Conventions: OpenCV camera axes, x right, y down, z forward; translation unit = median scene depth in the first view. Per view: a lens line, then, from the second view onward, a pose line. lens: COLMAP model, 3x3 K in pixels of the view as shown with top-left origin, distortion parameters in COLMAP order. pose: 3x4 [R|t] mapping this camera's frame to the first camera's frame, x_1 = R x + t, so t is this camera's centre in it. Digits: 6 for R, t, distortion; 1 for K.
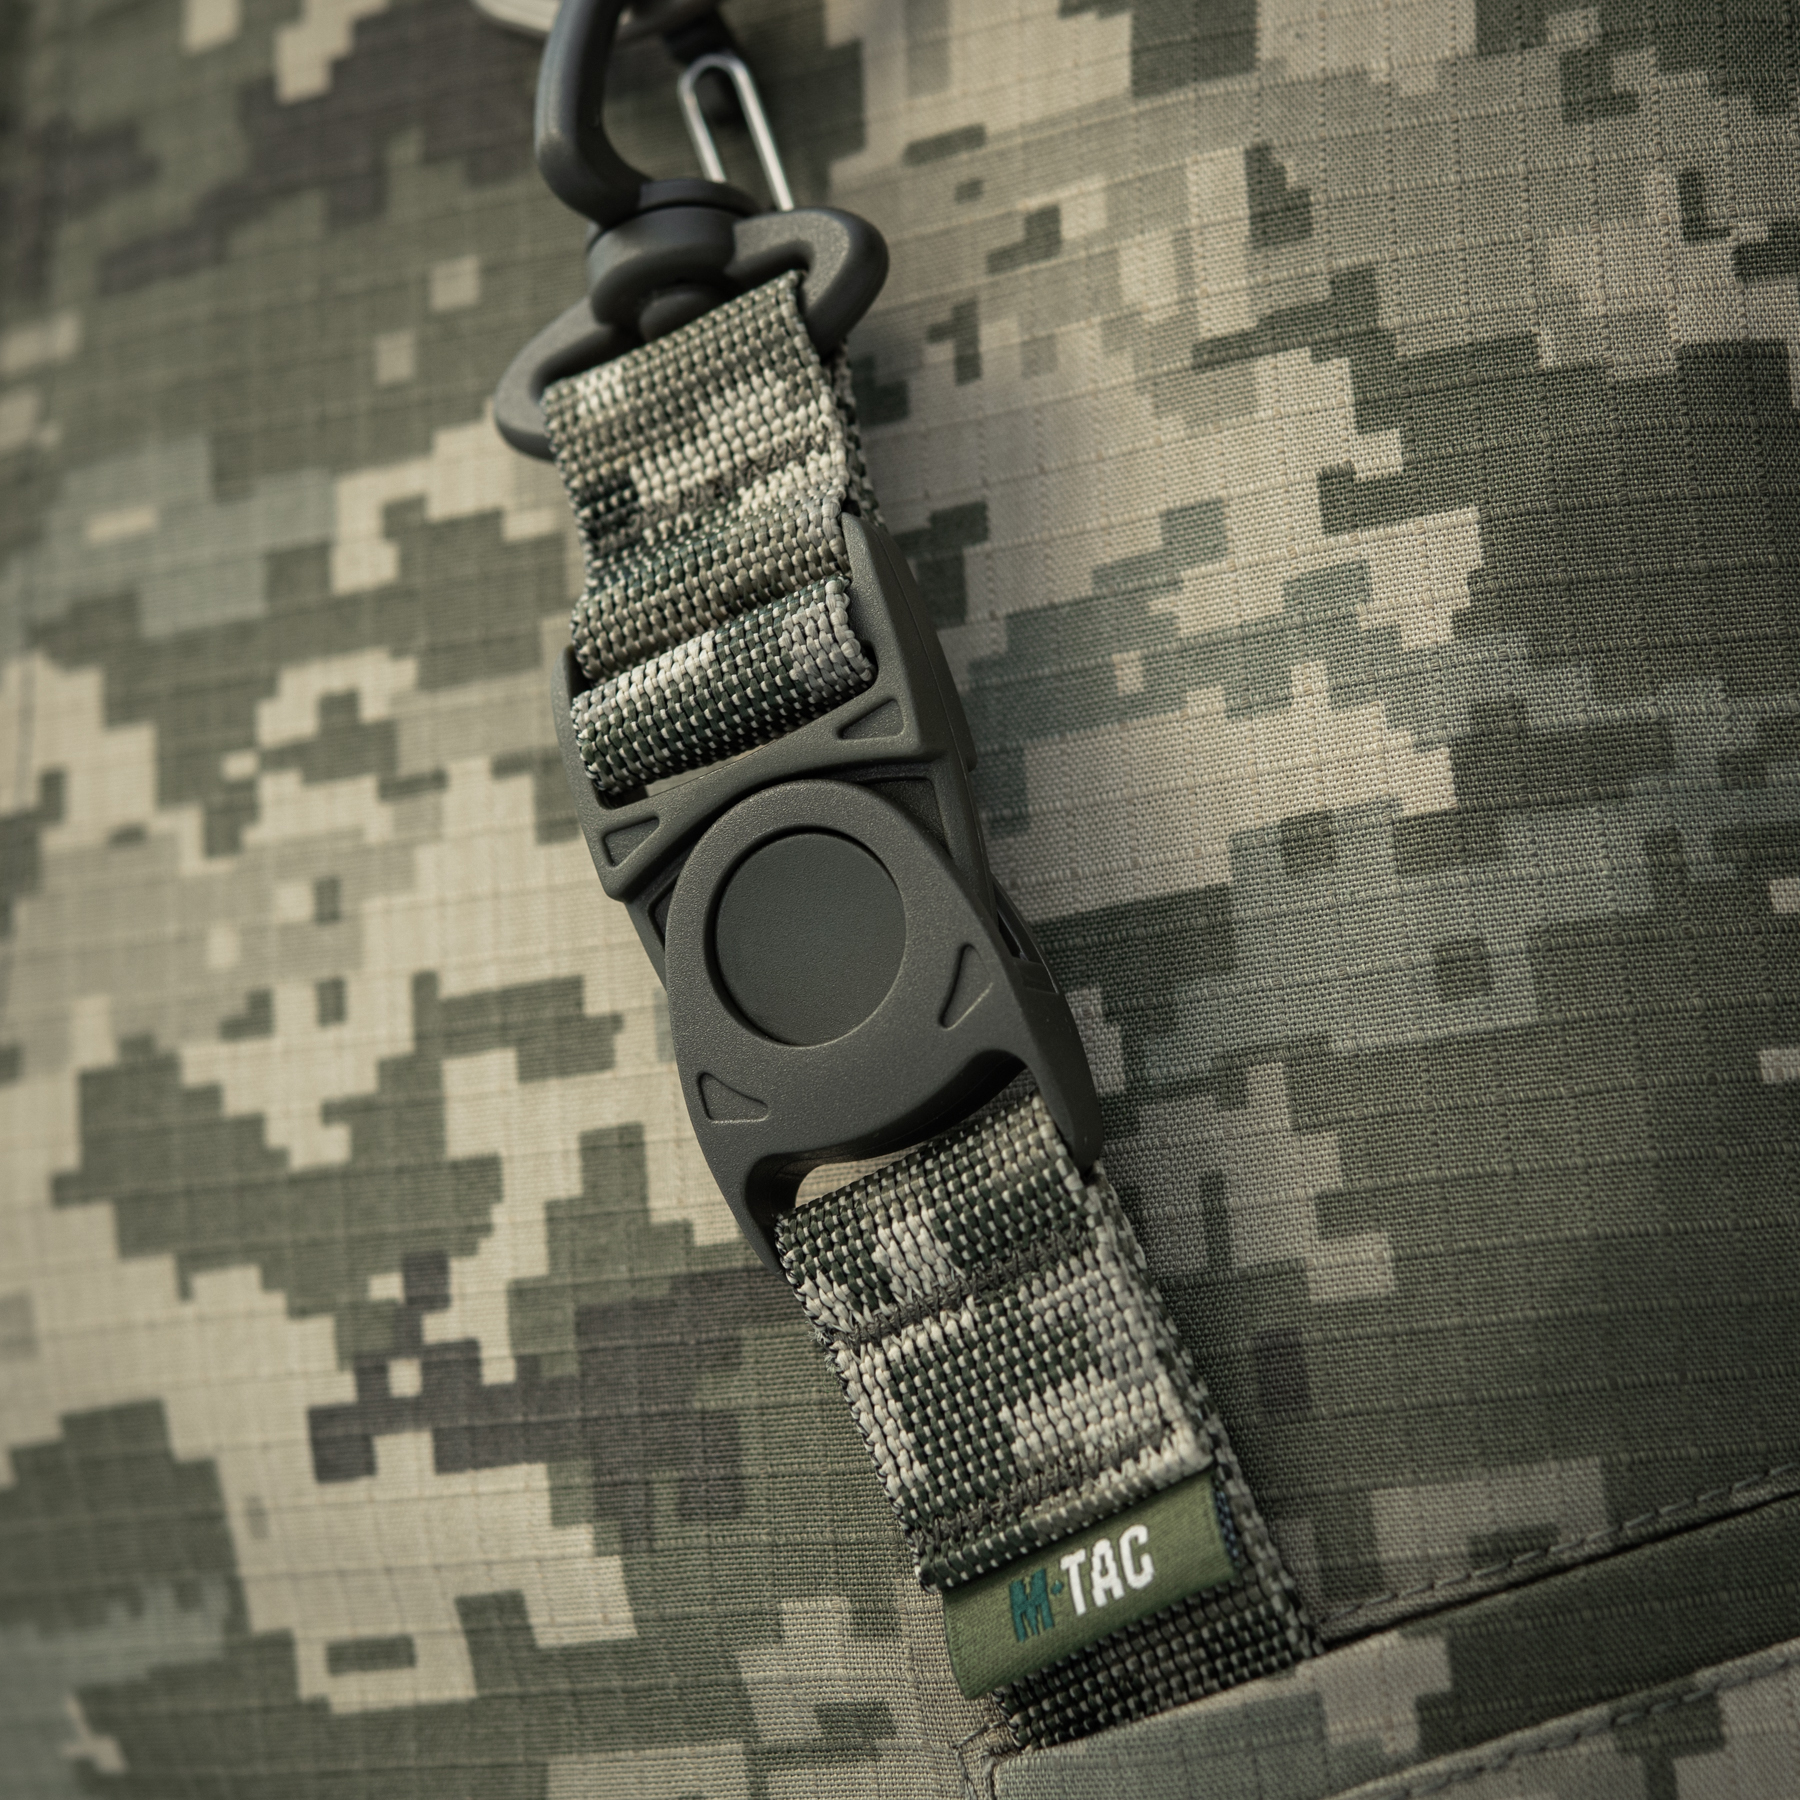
lens RADIAL K [[5477.3, 0, 791.8], [0, 5477.3, 838.4], [0, 0, 1]] dist [0.014138, 0.000000]
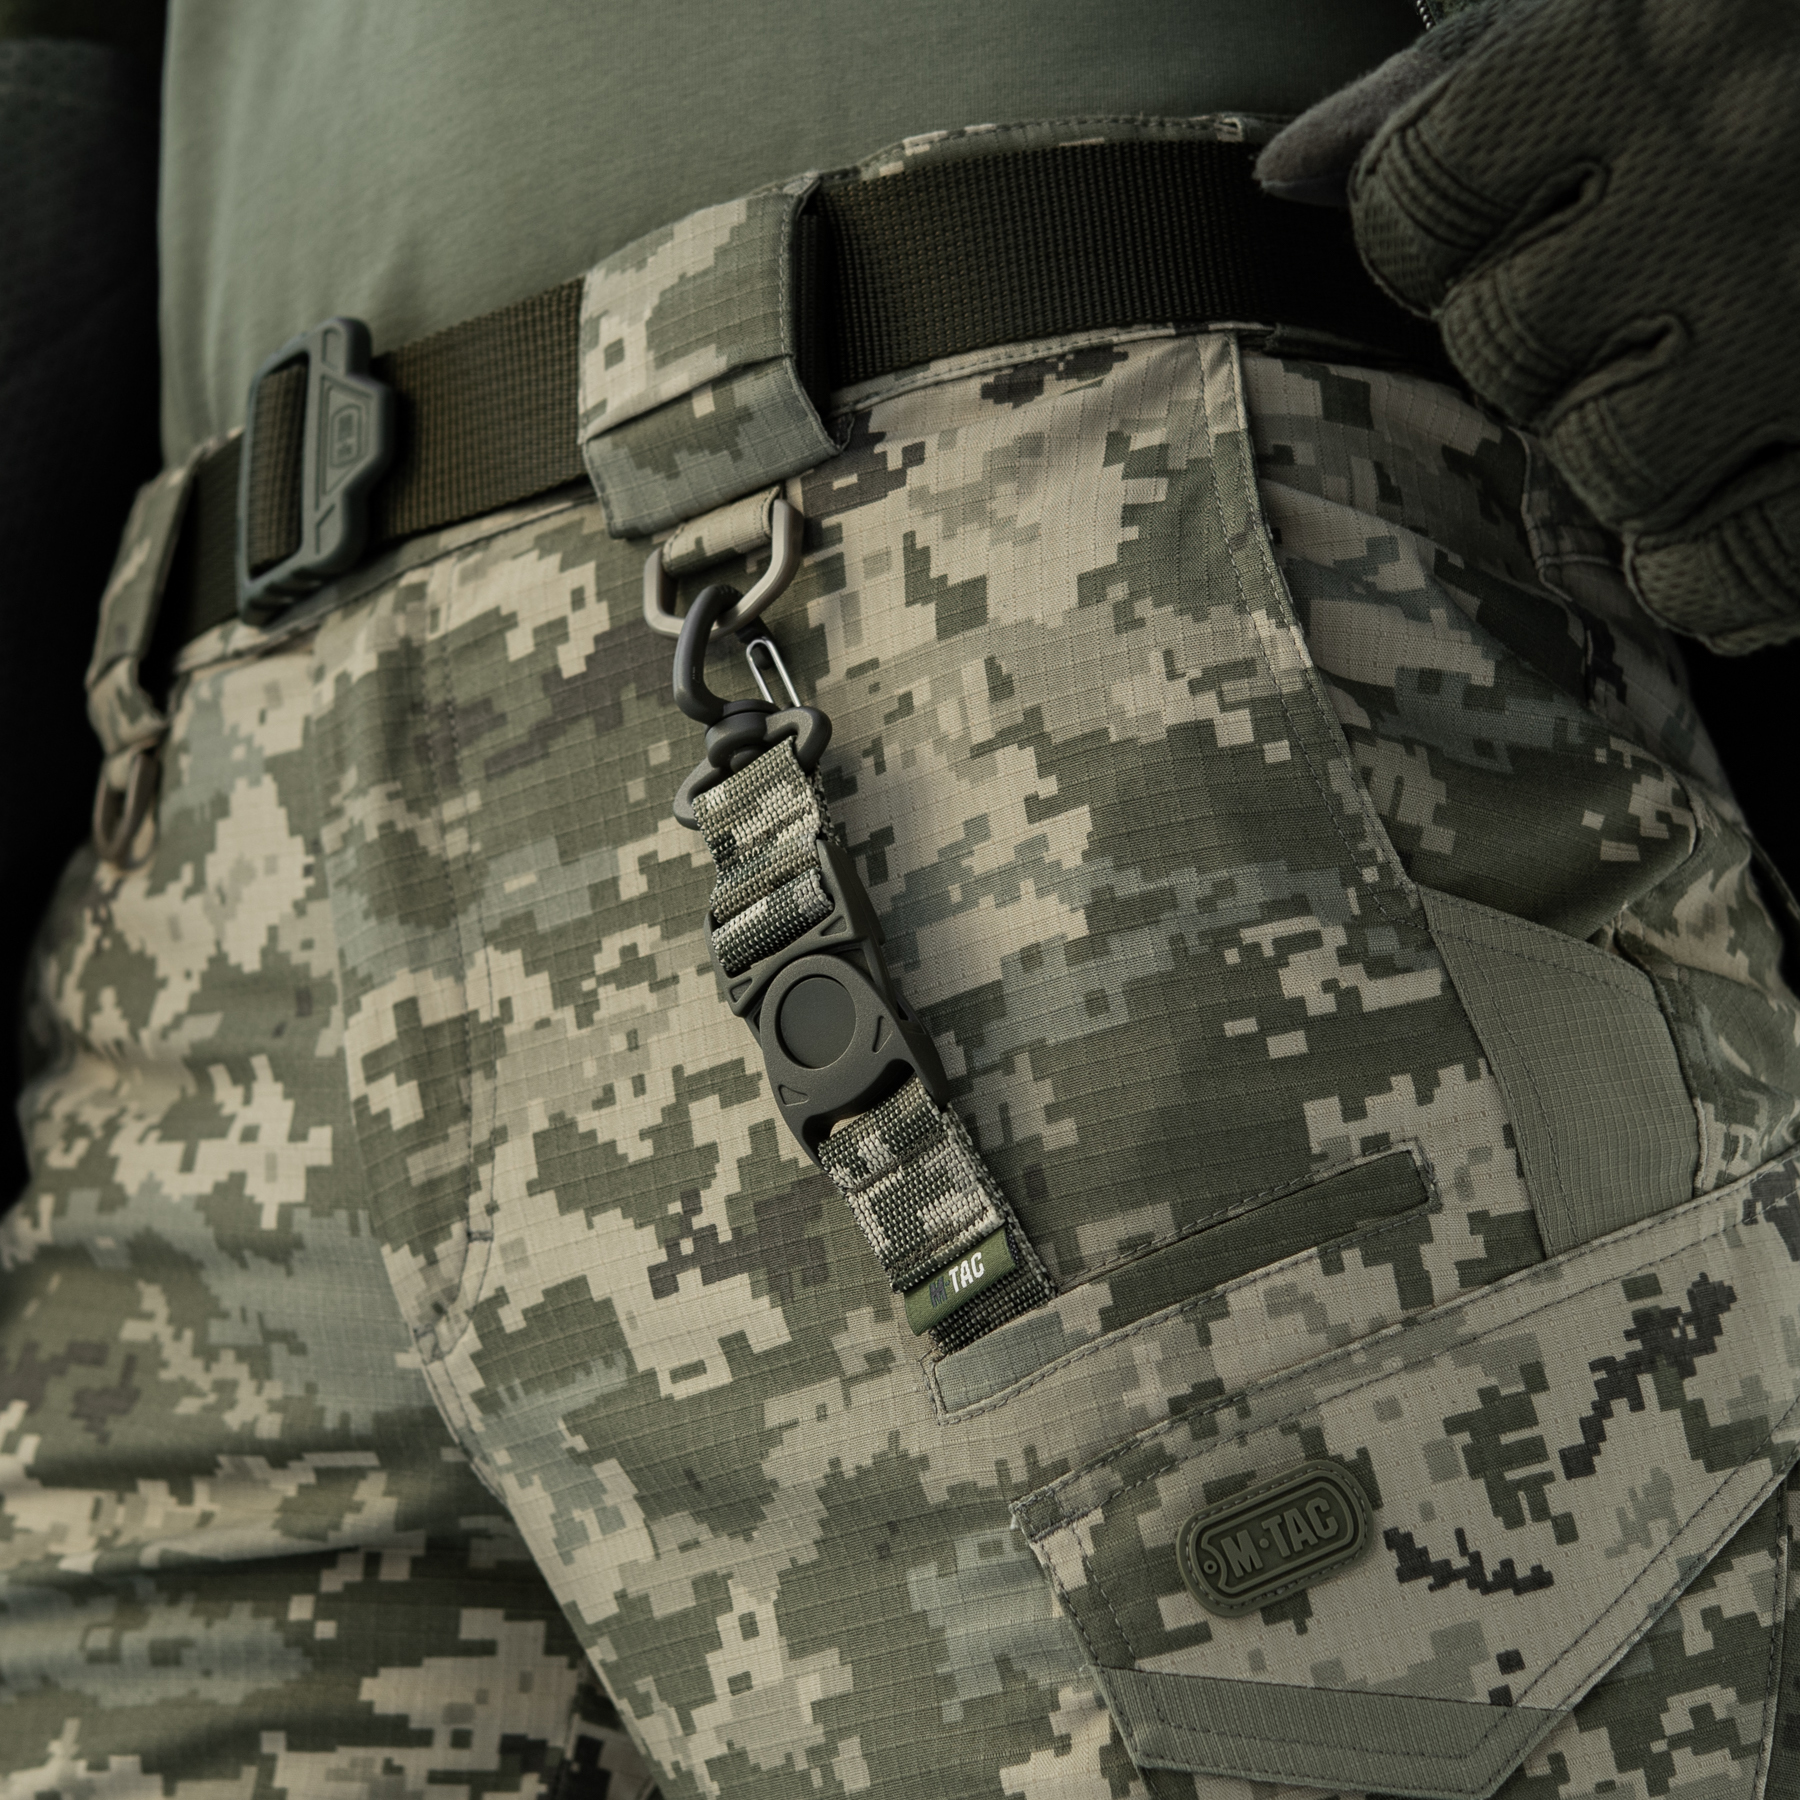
lens RADIAL K [[5477.3, 0, 885.7], [0, 5477.3, 899.2], [0, 0, 1]] dist [0.014138, 0.000000]
pose [[0.988233, -0.119264, -0.095766, 0.258987], [0.115326, 0.992277, -0.045675, 0.075057], [0.100474, 0.034094, 0.994355, -1.307611]]
